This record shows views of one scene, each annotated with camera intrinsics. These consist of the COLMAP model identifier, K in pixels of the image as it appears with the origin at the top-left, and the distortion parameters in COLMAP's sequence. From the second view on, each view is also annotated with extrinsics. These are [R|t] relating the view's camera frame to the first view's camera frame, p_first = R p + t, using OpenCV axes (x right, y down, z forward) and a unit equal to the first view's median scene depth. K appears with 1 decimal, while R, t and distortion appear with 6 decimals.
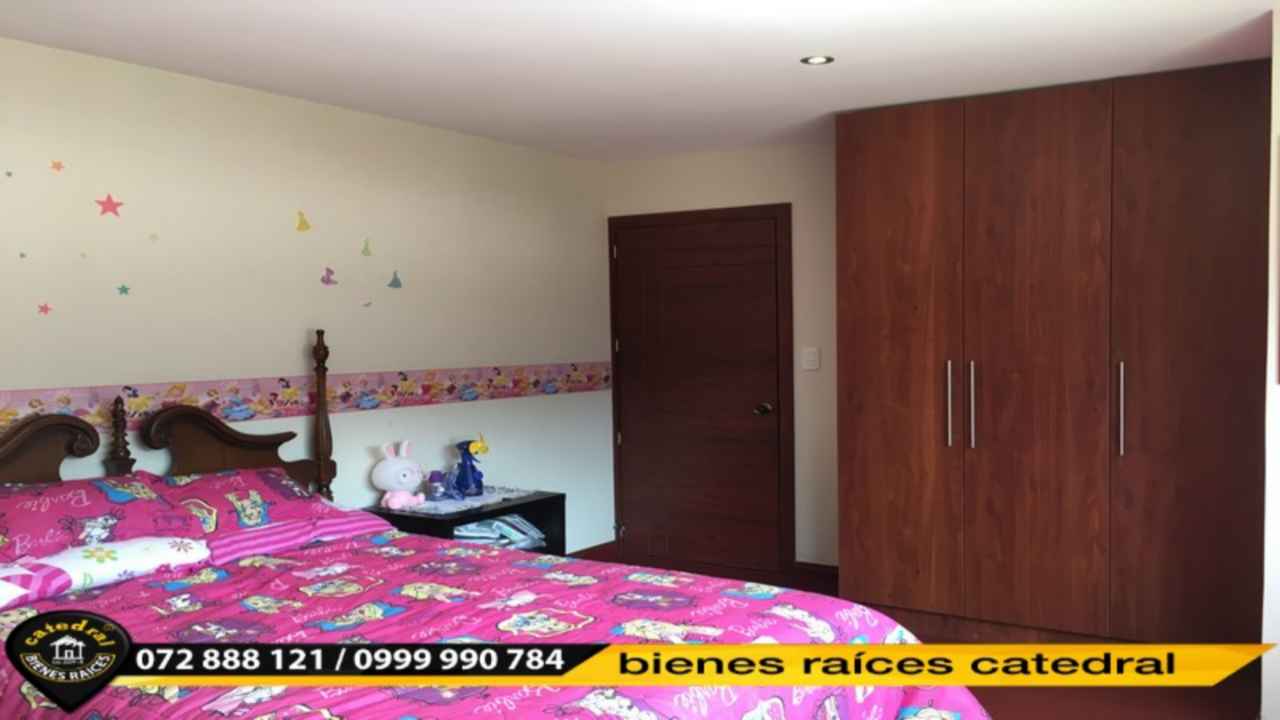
lens RADIAL K [[1105.0, 0, 638.9], [0, 1105.0, 348.3], [0, 0, 1]] dist [0.100935, -0.128452]
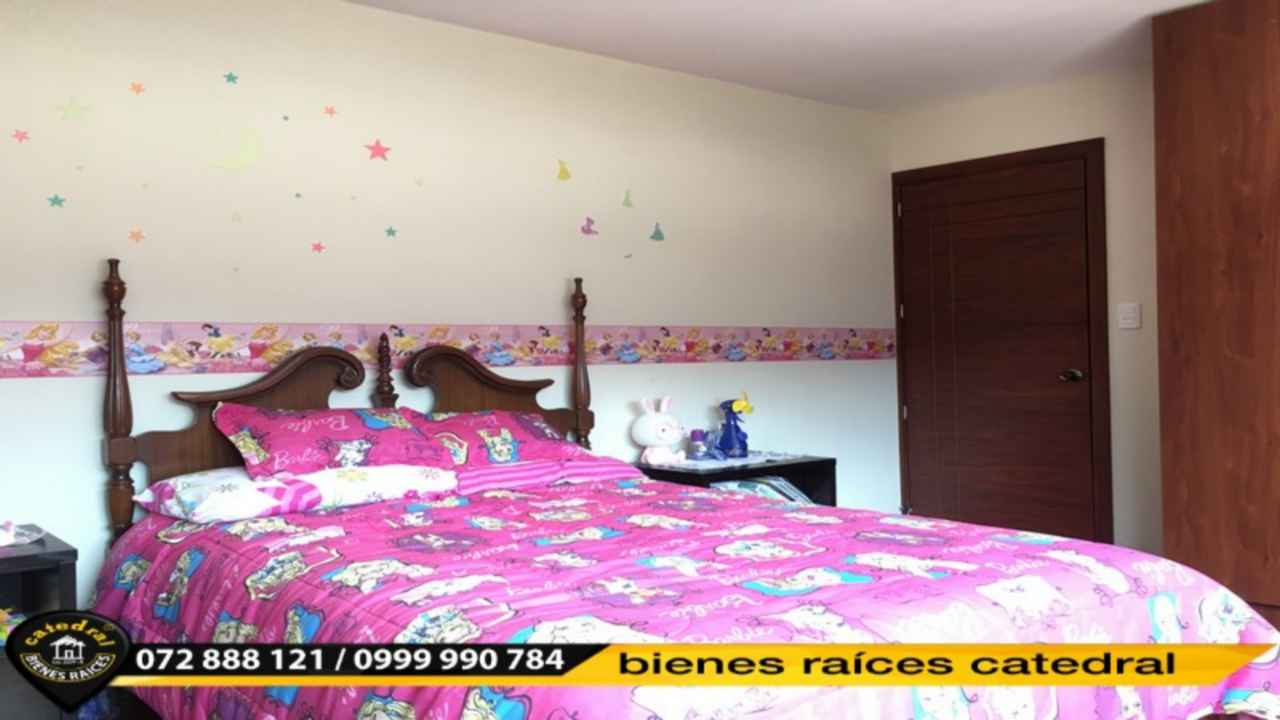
lens RADIAL K [[1105.0, 0, 641.6], [0, 1105.0, 335.8], [0, 0, 1]] dist [0.100935, -0.128452]
pose [[0.961243, -0.006280, -0.275633, 0.044846], [-0.001076, 0.999647, -0.026532, 0.071575], [0.275702, 0.025800, 0.960897, 0.085165]]
